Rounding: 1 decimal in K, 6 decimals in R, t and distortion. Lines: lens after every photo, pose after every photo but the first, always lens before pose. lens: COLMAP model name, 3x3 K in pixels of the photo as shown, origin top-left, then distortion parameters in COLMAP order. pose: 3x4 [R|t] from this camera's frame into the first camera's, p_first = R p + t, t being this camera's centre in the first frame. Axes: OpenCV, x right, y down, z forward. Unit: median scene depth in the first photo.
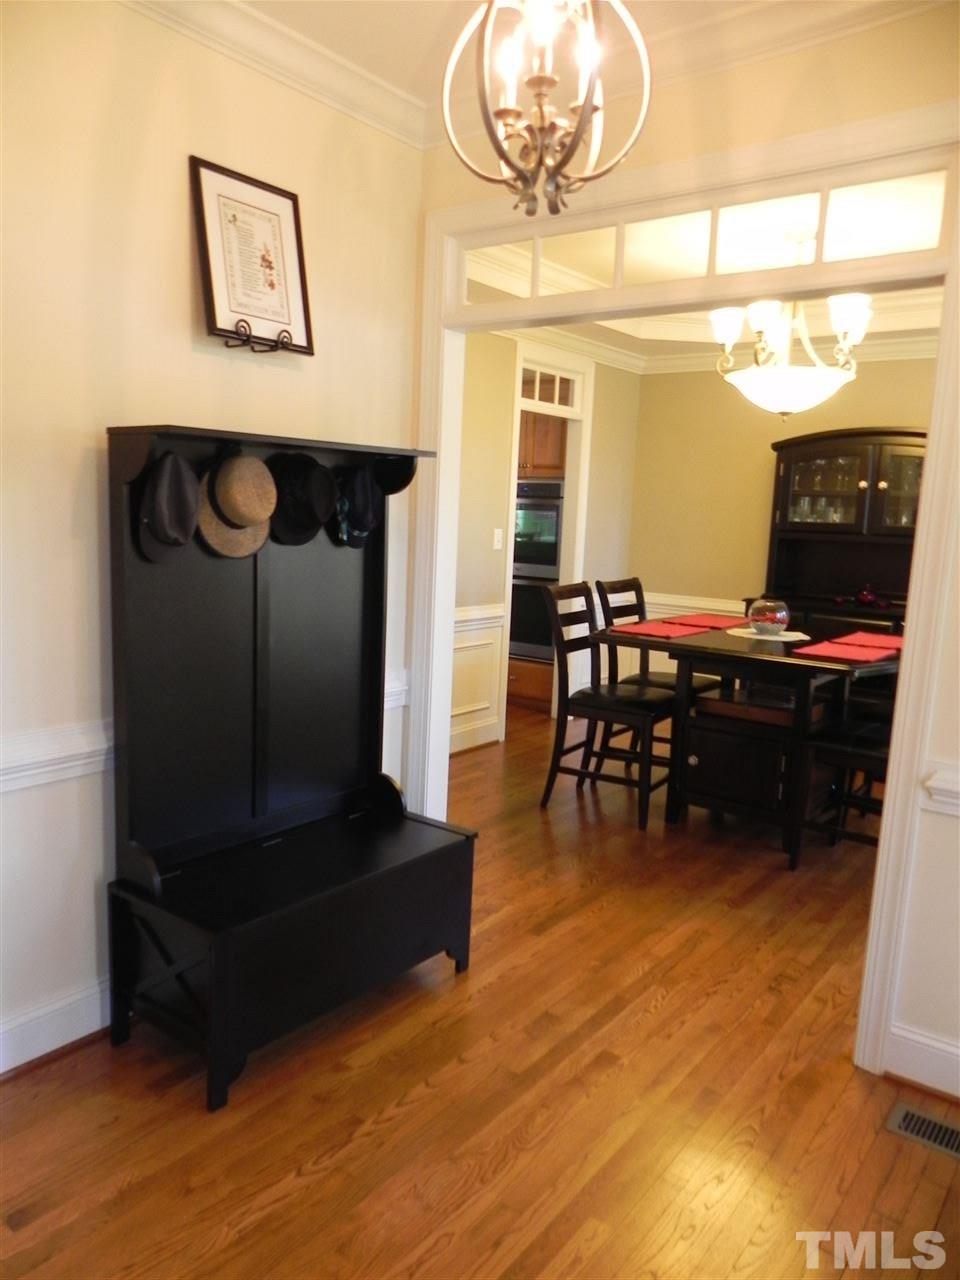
lens RADIAL K [[1011.6, 0, 480.0], [0, 1011.6, 640.0], [0, 0, 1]] dist [-0.001417, -0.000465]
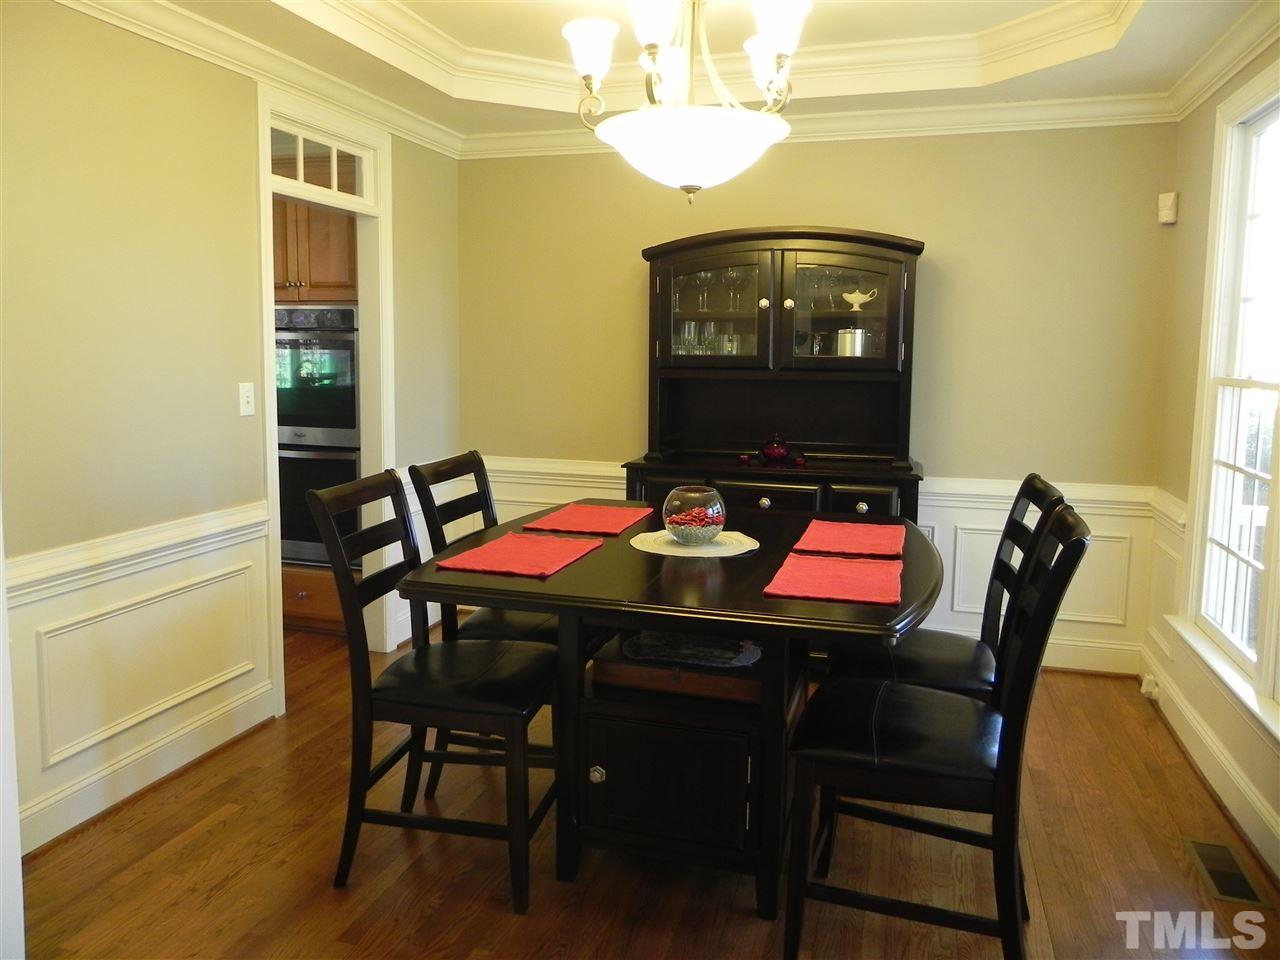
lens RADIAL K [[952.0, 0, 640.0], [0, 952.0, 480.0], [0, 0, 1]] dist [0.000679, 0.000512]
pose [[0.944199, -0.073169, 0.321145, 0.053490], [0.067385, 0.997302, 0.029105, -0.049923], [-0.322408, -0.005840, 0.946583, 0.361955]]
